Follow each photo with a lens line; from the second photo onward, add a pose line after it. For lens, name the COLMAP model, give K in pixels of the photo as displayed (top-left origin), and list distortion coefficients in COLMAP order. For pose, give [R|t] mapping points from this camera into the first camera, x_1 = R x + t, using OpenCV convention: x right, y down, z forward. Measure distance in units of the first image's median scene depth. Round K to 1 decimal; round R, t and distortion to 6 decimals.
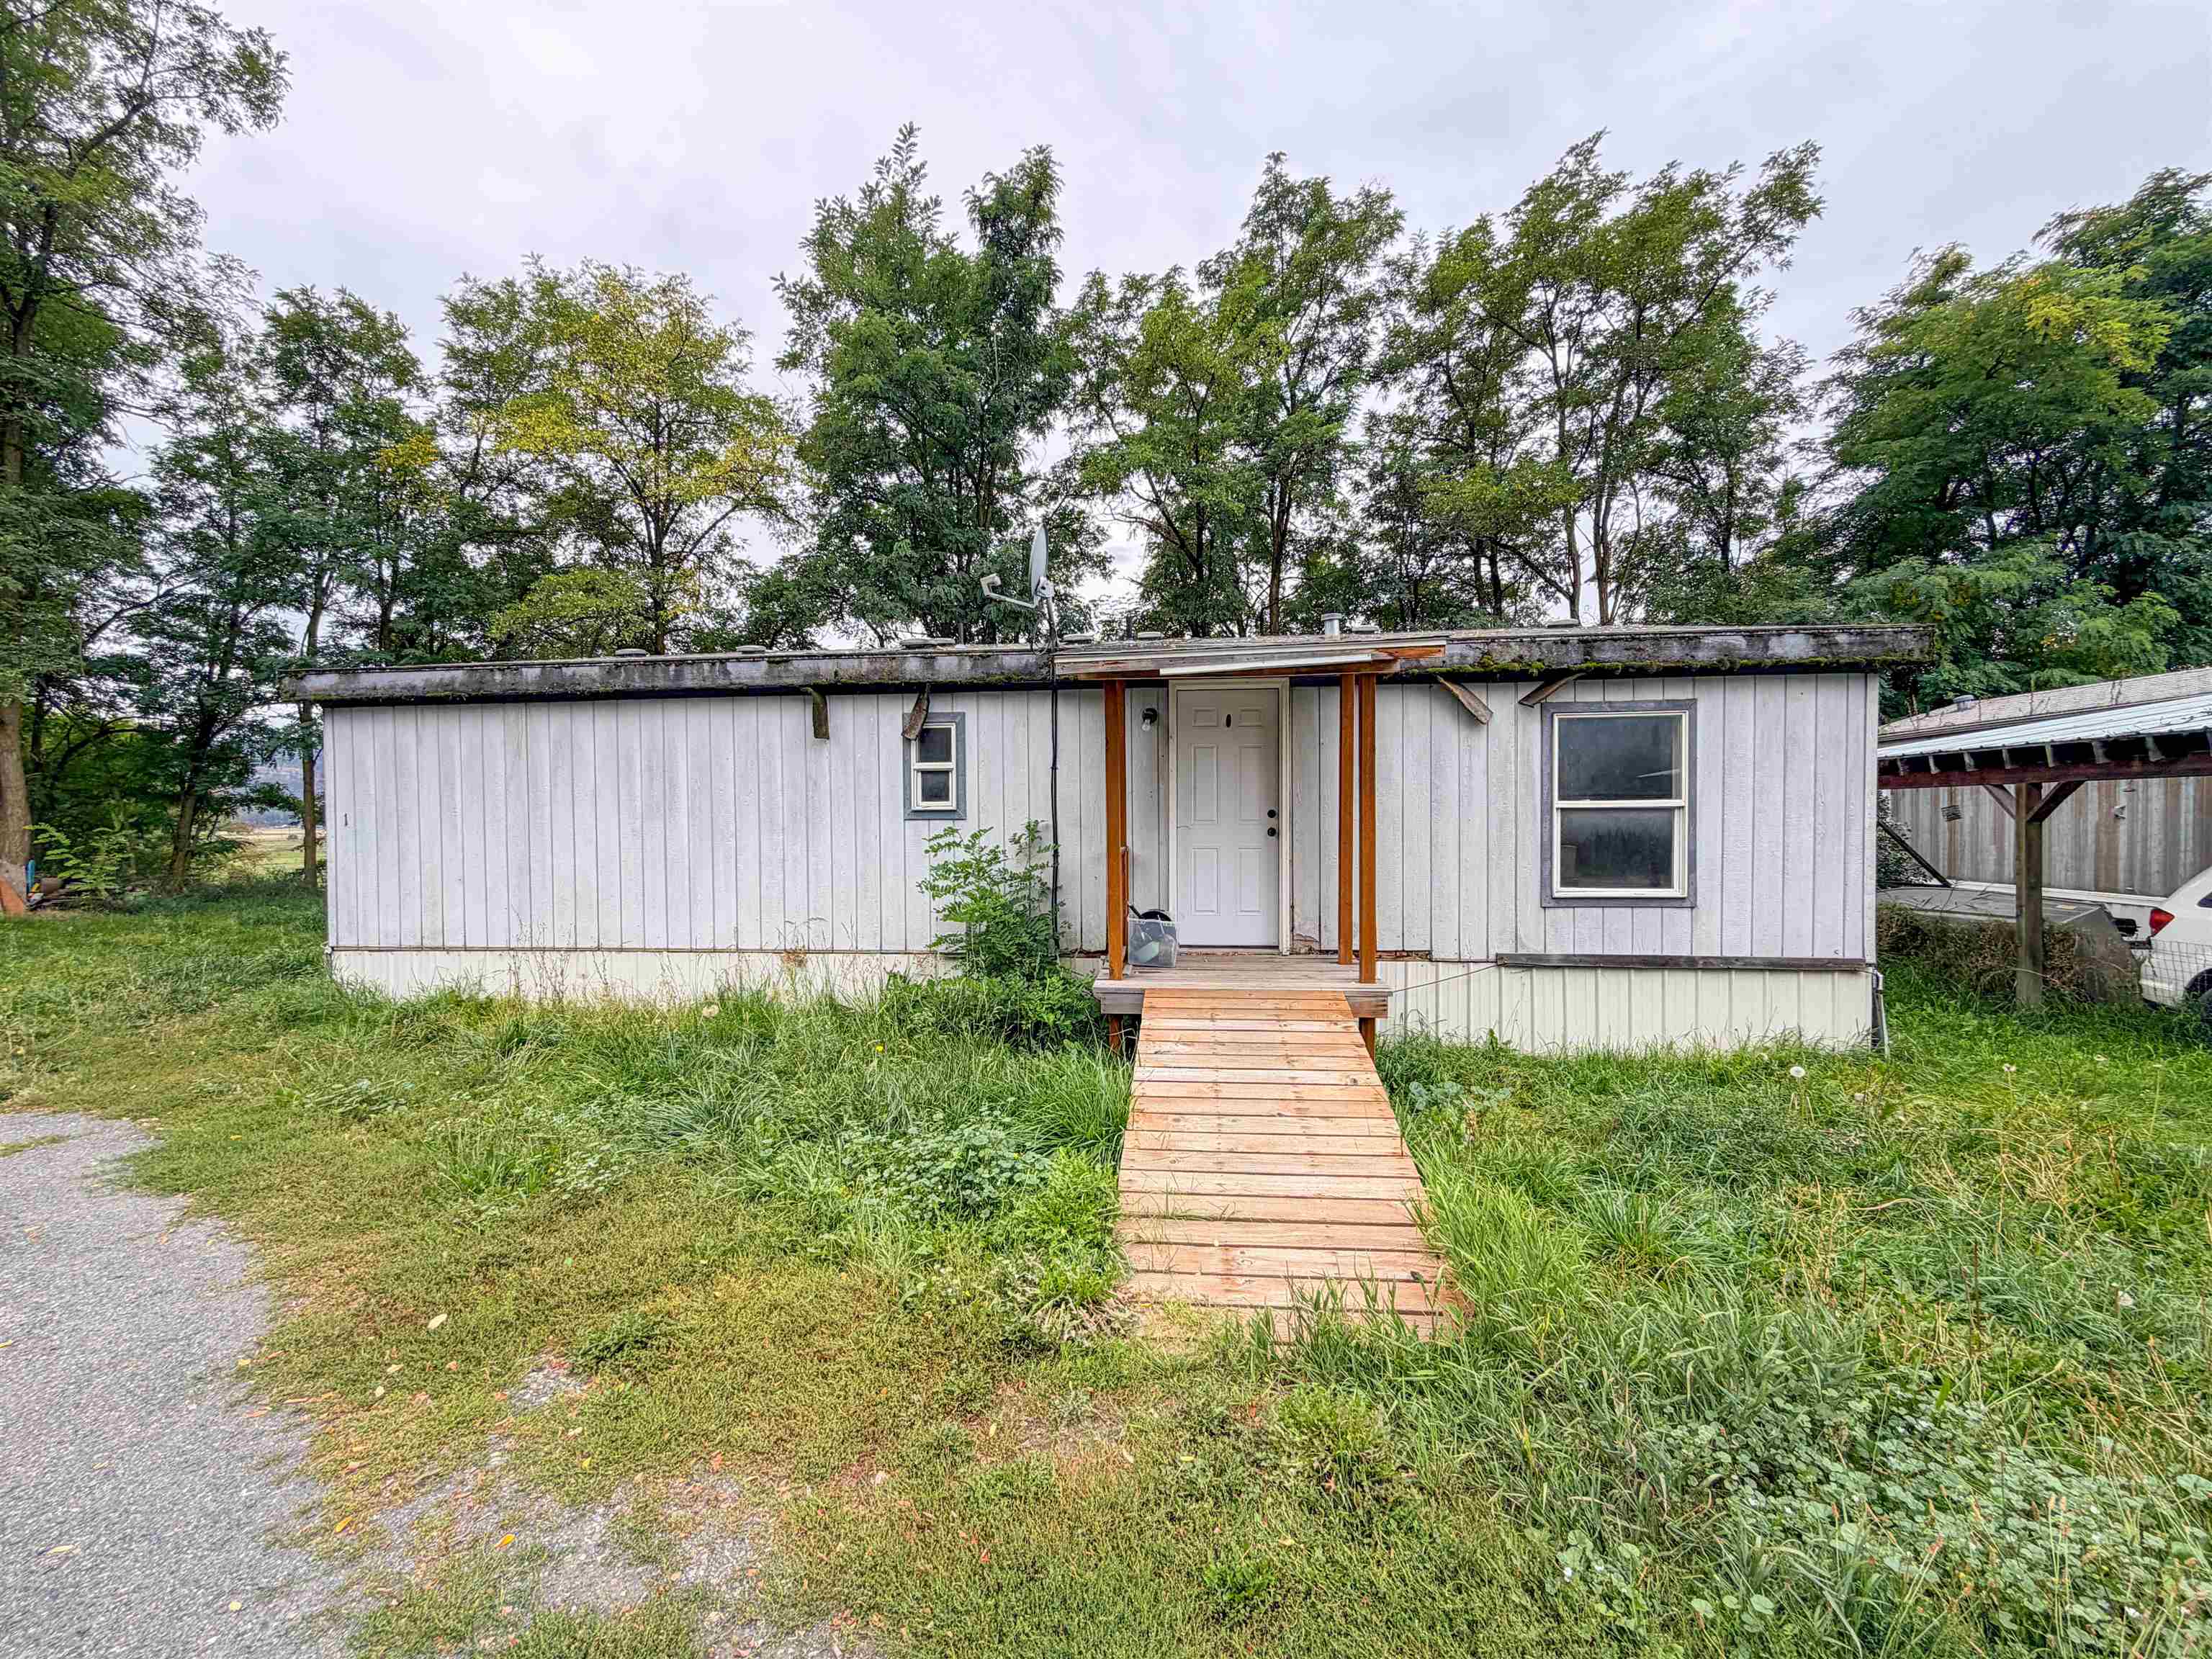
lens RADIAL K [[888.8, 0, 1102.7], [0, 888.8, 838.6], [0, 0, 1]] dist [-0.000570, 0.000015]
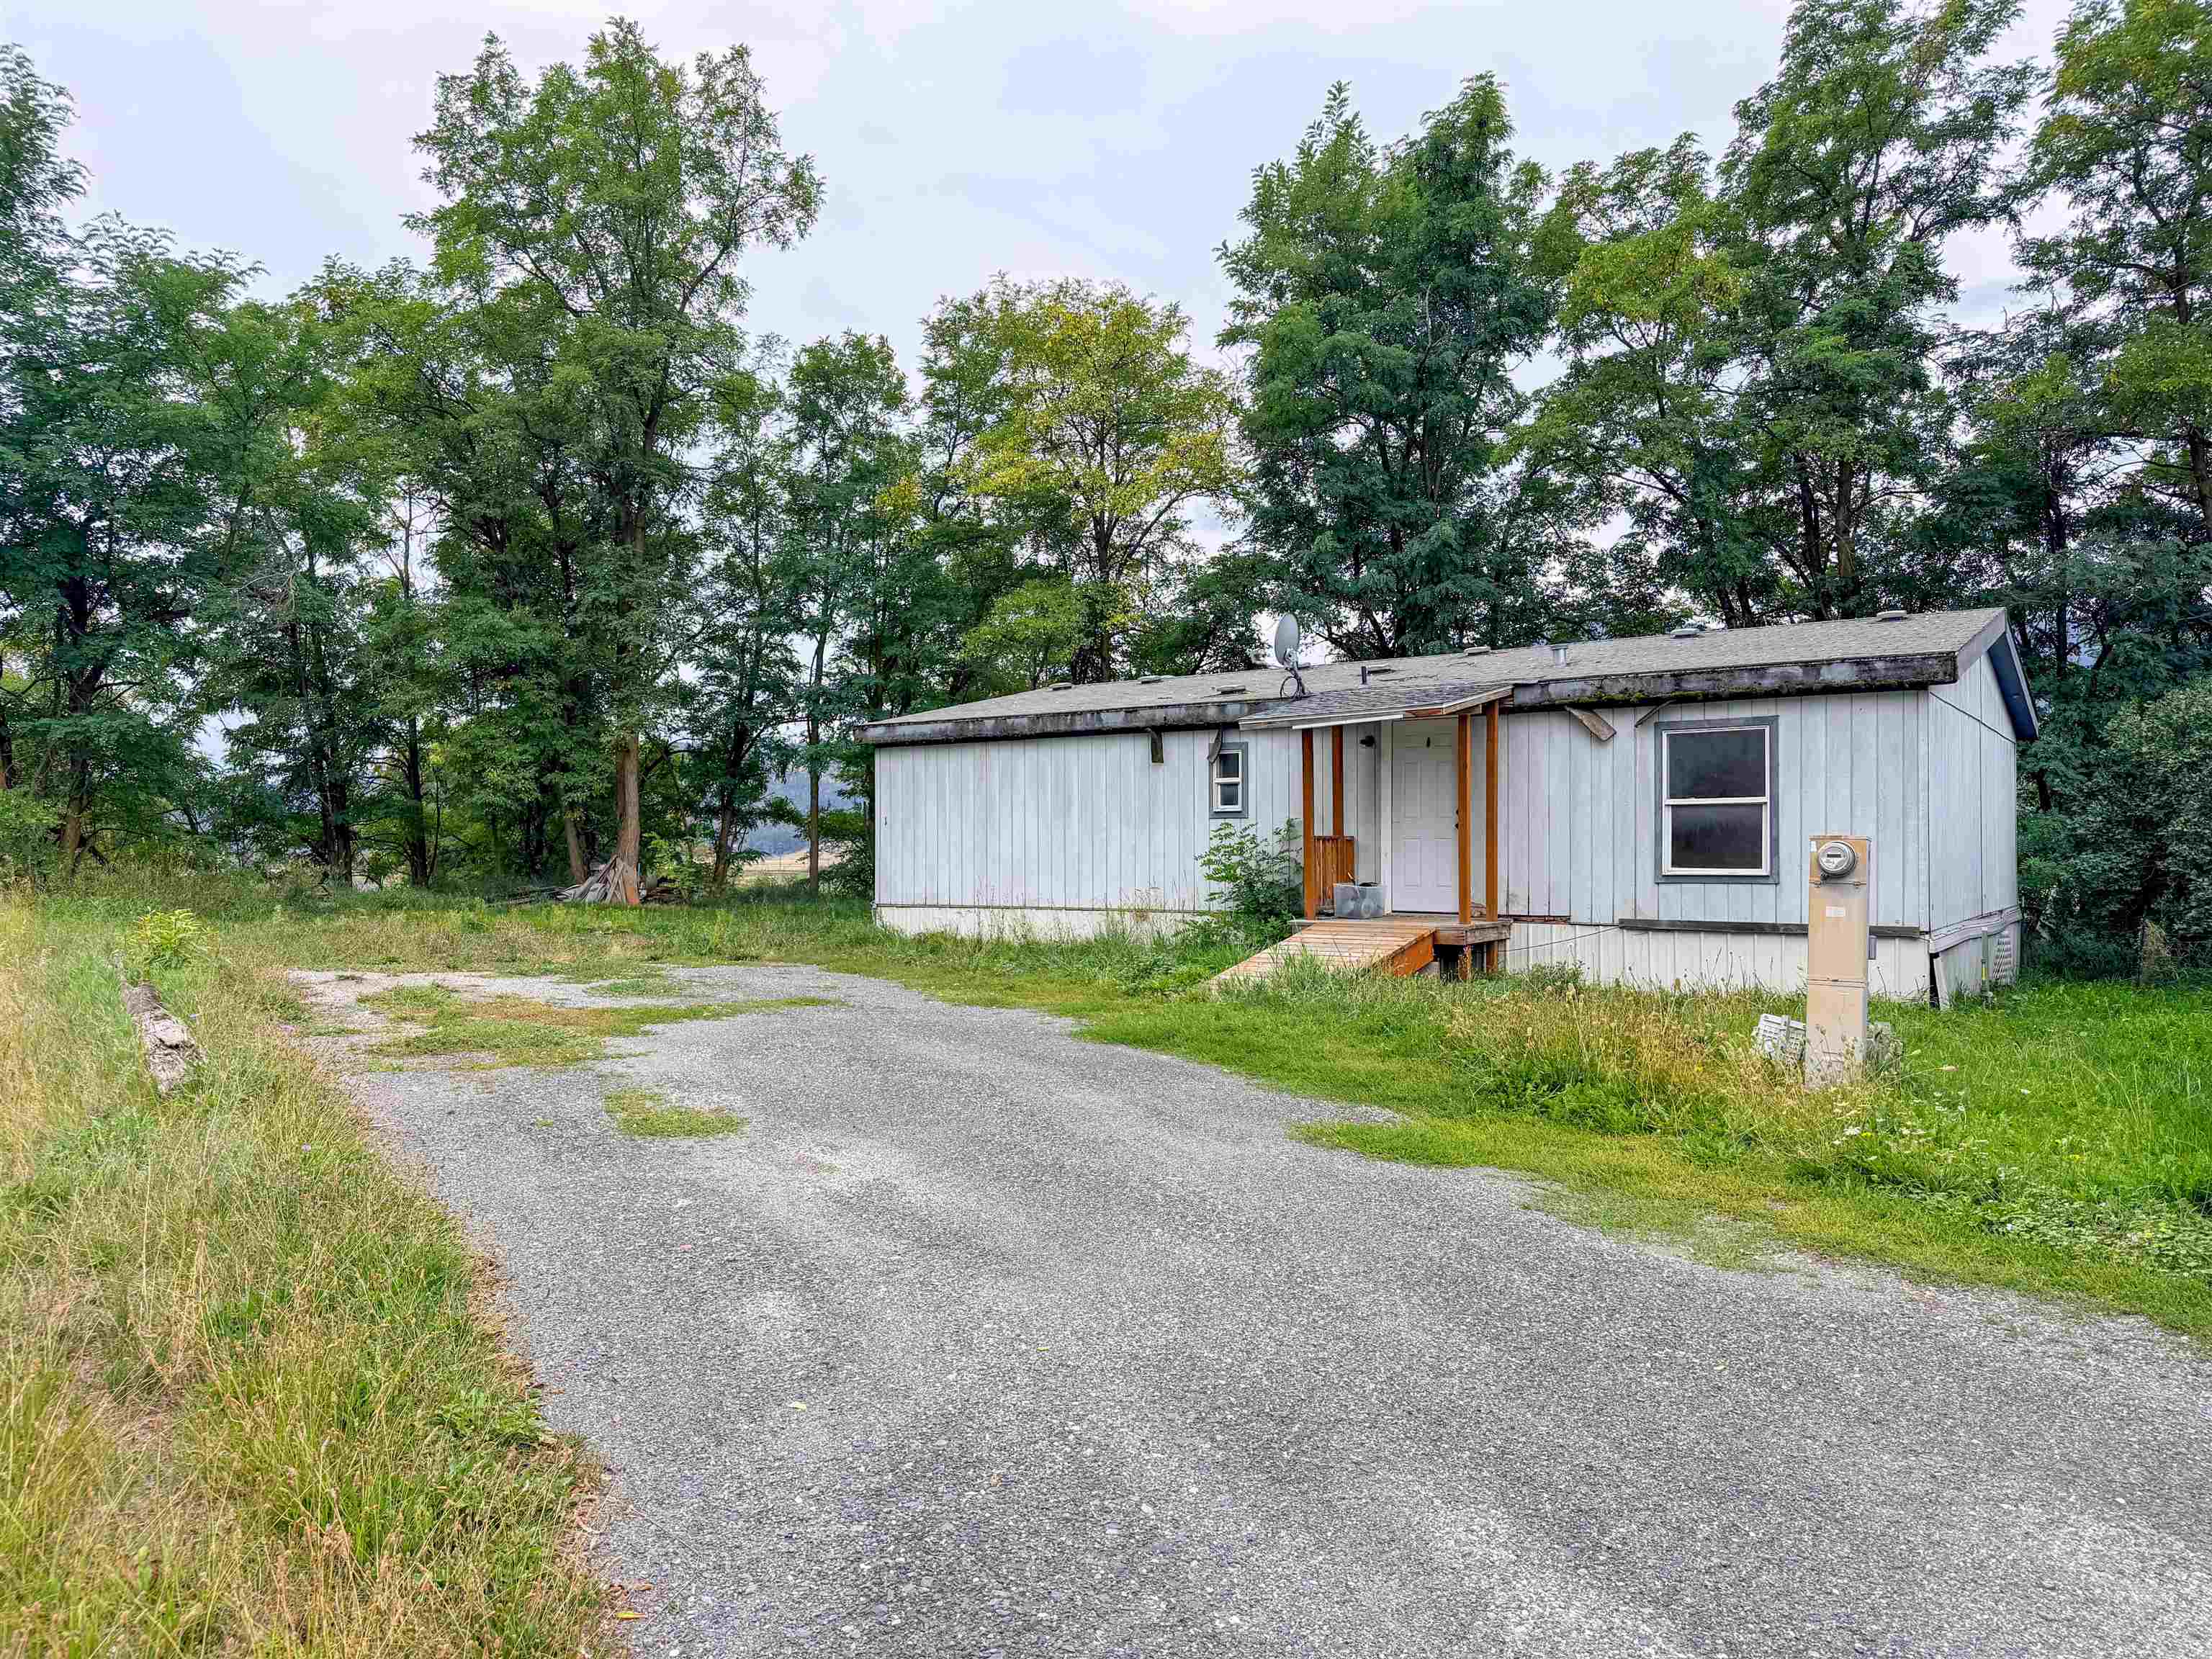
lens RADIAL K [[1560.9, 0, 1108.2], [0, 1560.9, 844.5], [0, 0, 1]] dist [0.149821, -0.211597]
pose [[0.878738, 0.002750, -0.477296, 0.795956], [-0.014762, 0.999662, -0.021420, 0.073846], [0.477075, 0.025868, 0.878482, -1.221269]]
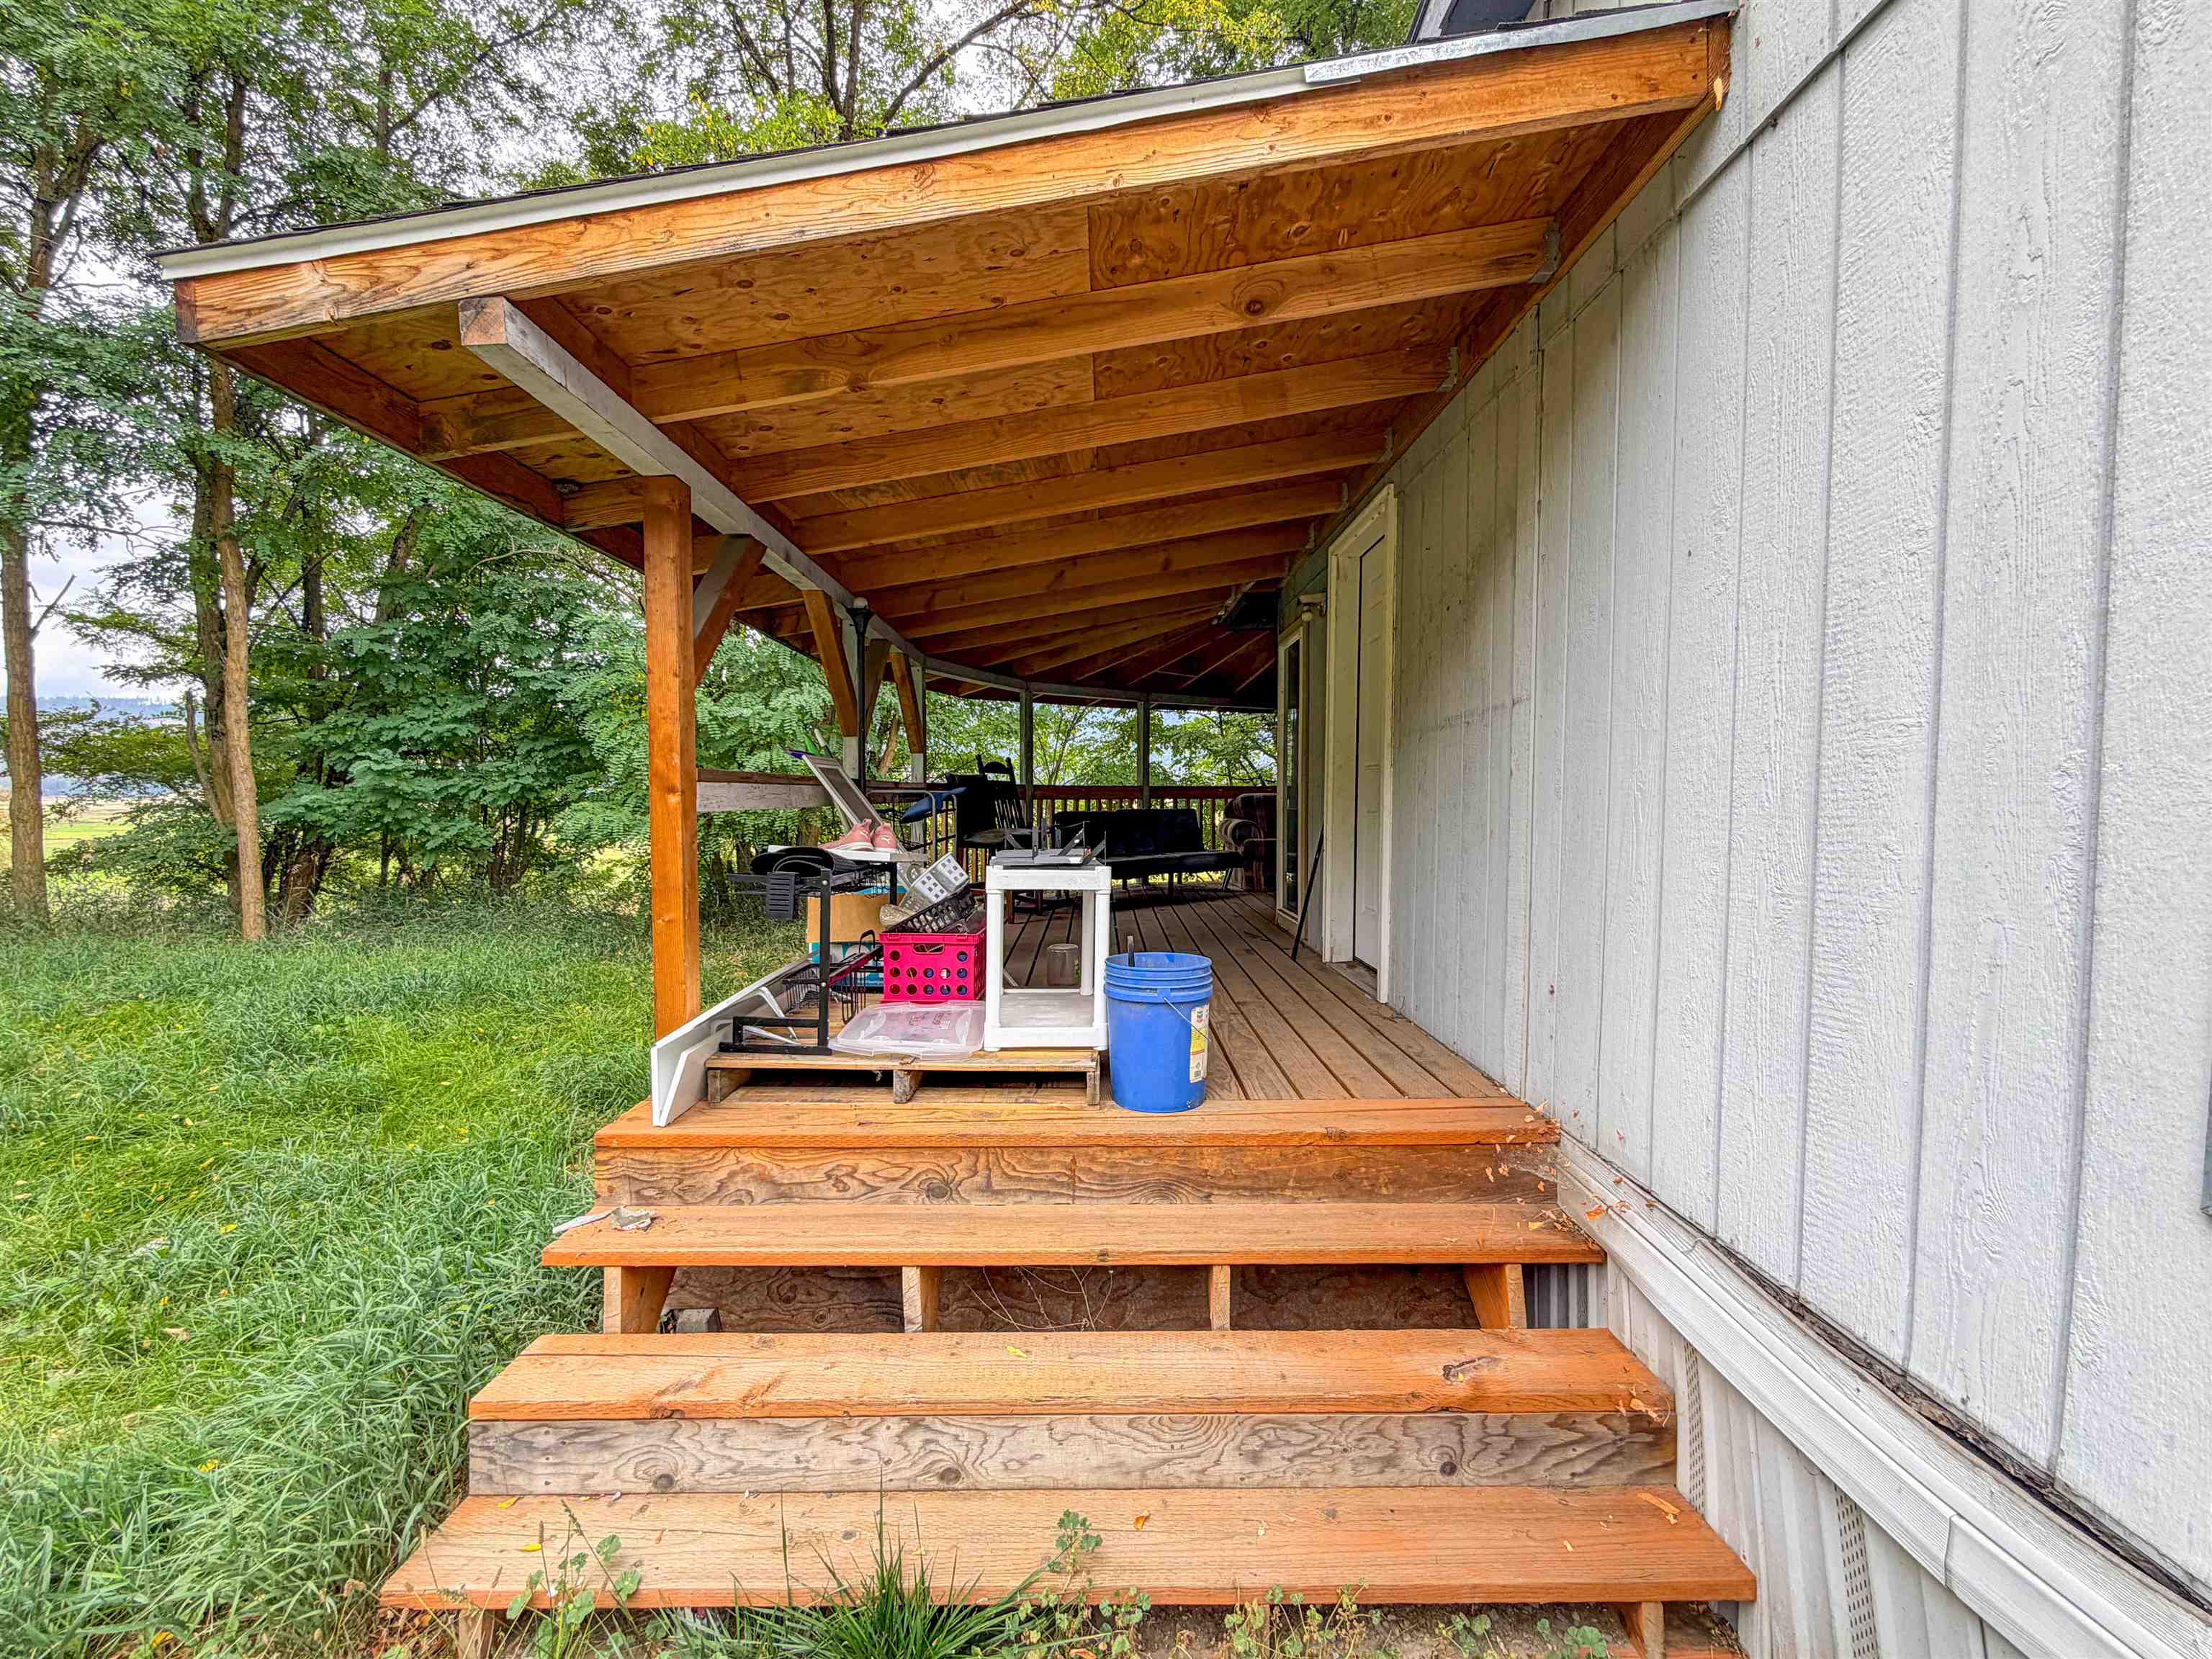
lens RADIAL K [[874.5, 0, 1102.5], [0, 874.5, 832.2], [0, 0, 1]] dist [-0.000933, -0.000390]
pose [[0.991036, 0.006989, 0.133410, -1.023226], [-0.009167, 0.999834, 0.015720, 0.004223], [-0.133278, -0.016802, 0.990936, 1.228725]]
